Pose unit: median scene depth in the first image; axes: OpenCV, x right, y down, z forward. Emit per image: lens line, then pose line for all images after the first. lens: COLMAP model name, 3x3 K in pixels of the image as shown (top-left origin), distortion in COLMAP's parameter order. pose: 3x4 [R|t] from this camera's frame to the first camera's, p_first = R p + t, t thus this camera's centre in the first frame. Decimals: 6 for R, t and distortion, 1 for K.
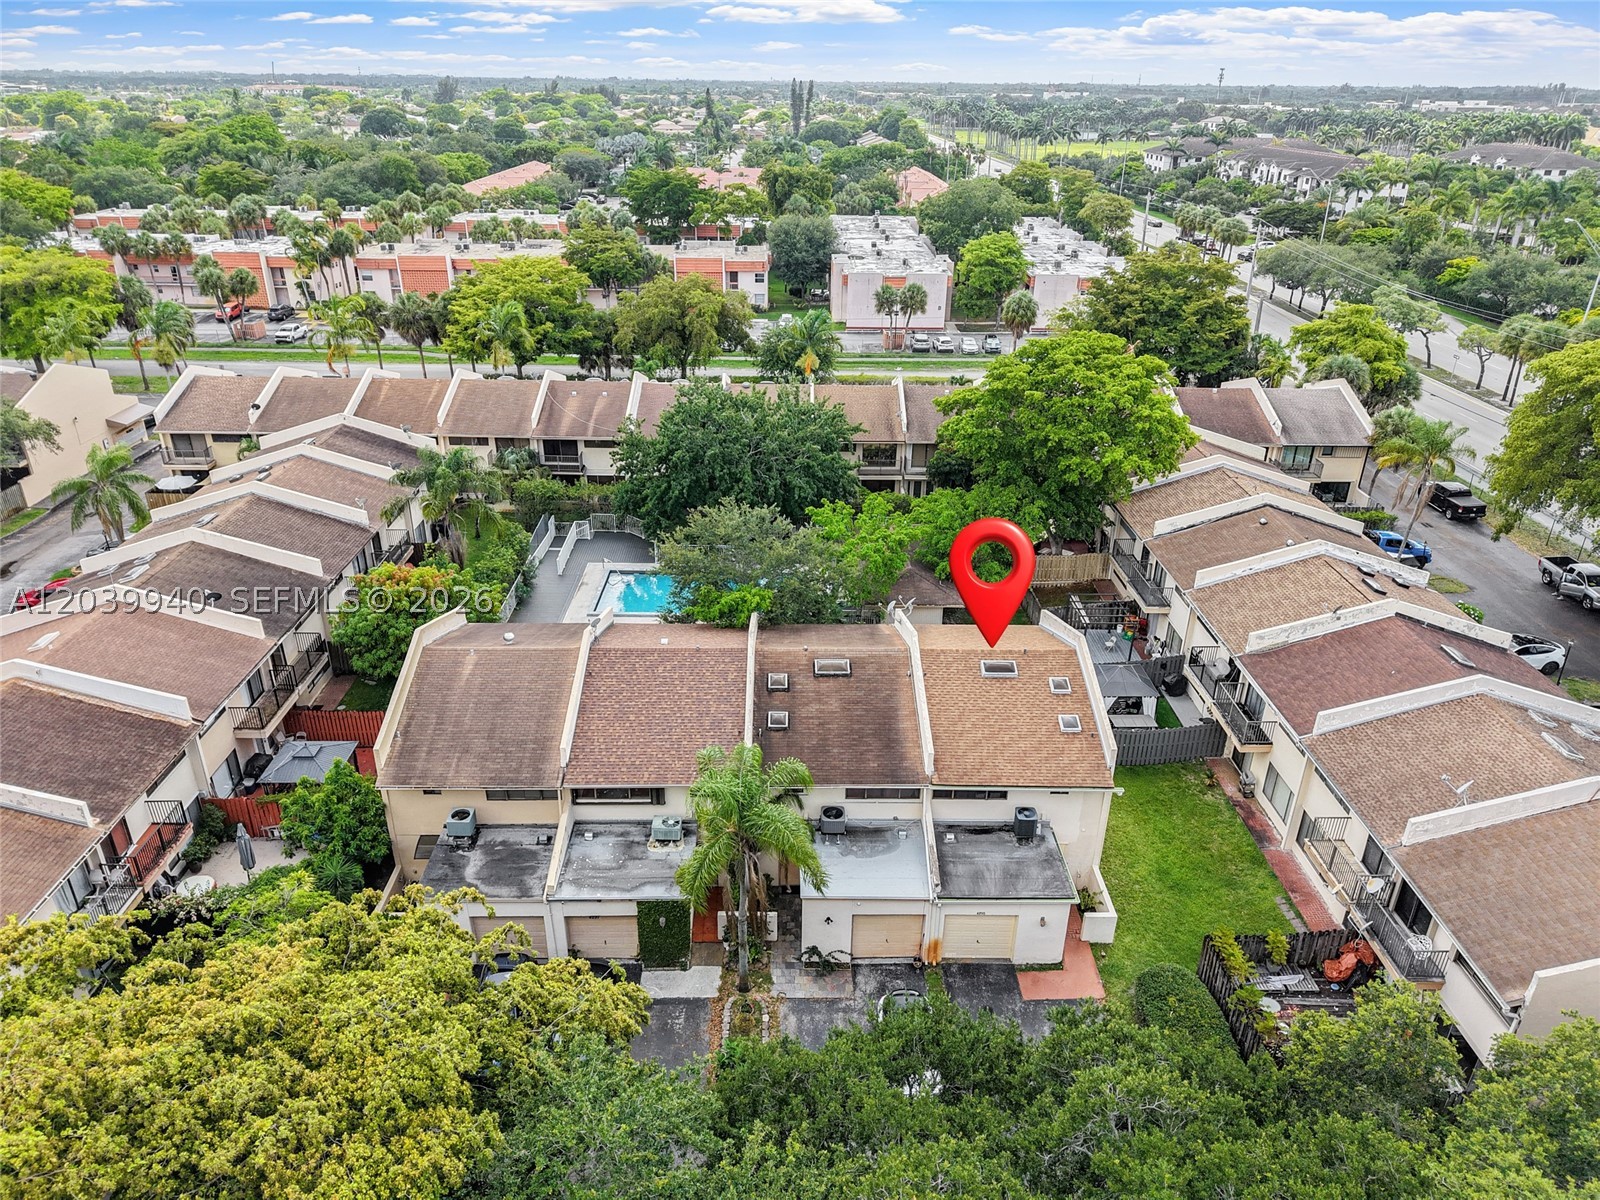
lens RADIAL K [[1032.5, 0, 800.0], [0, 1032.5, 600.0], [0, 0, 1]] dist [0.026308, -0.032870]
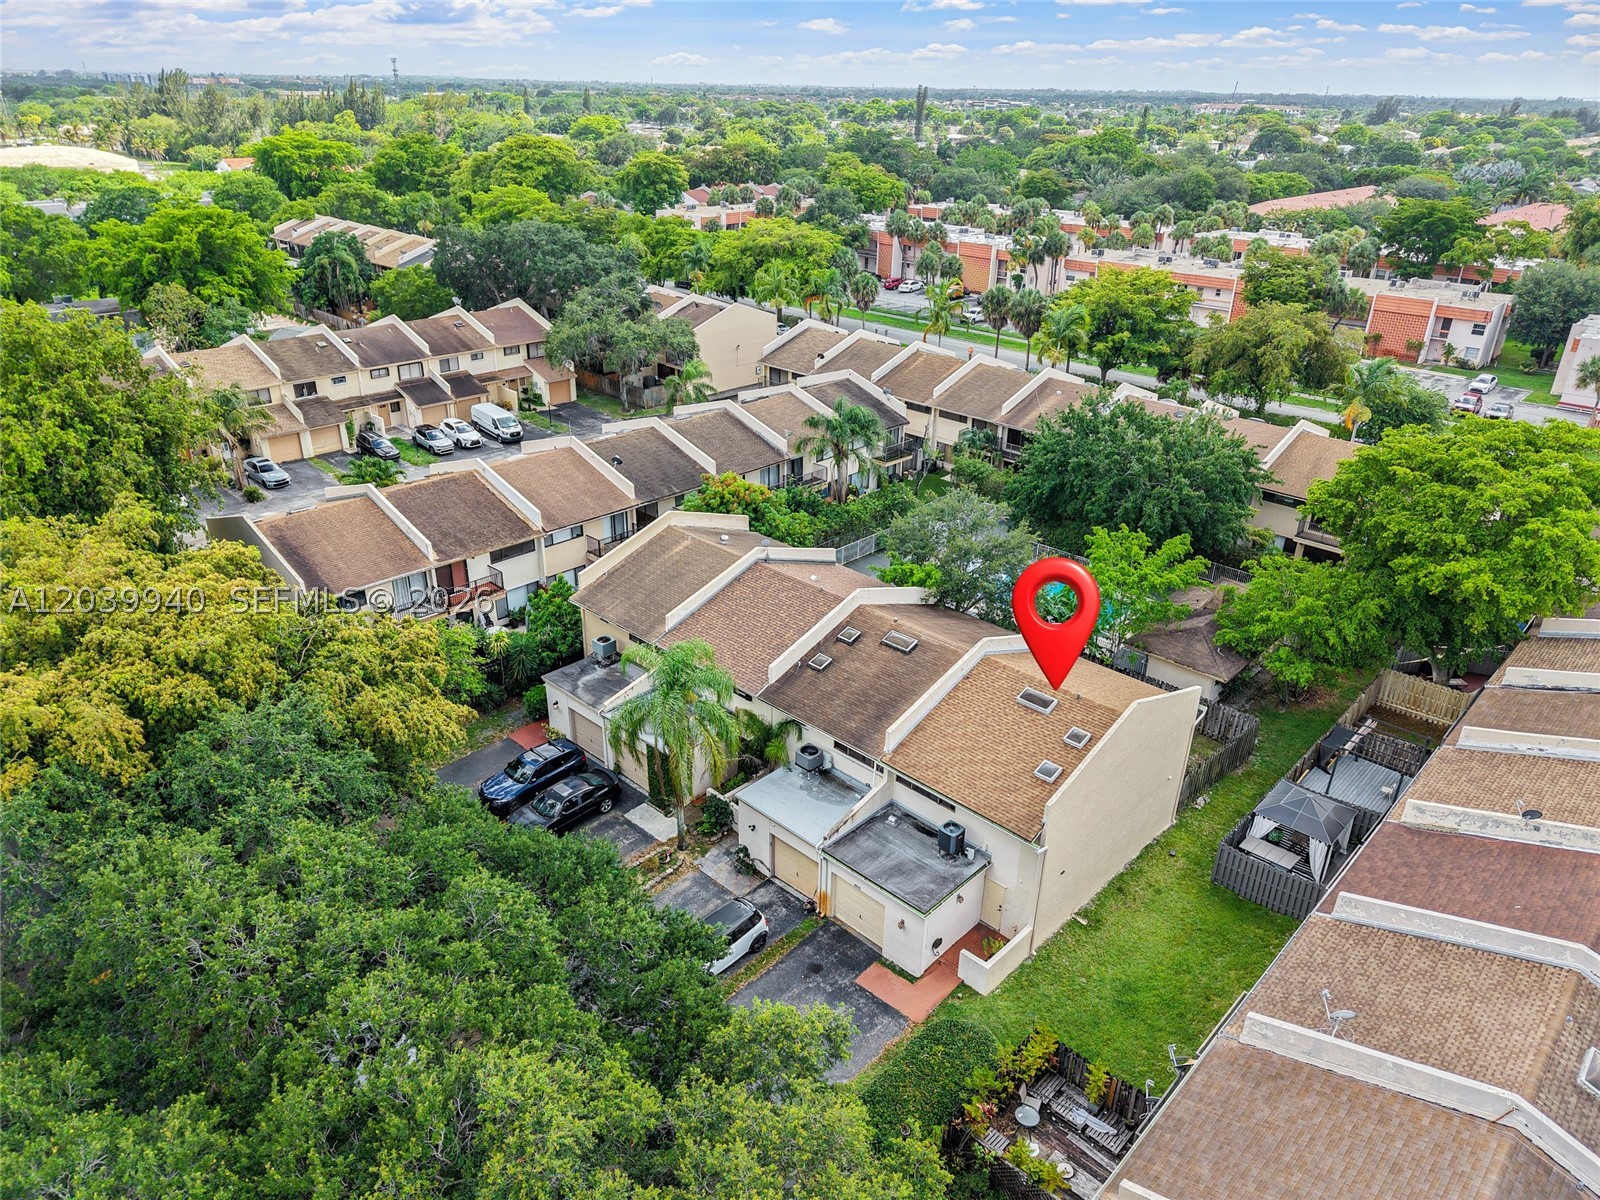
lens RADIAL K [[1032.5, 0, 800.0], [0, 1032.5, 600.0], [0, 0, 1]] dist [0.026308, -0.032870]
pose [[0.724614, 0.306157, -0.617416, 0.608996], [-0.314667, 0.944044, 0.098821, -0.048296], [0.613122, 0.122674, 0.780405, 0.103940]]
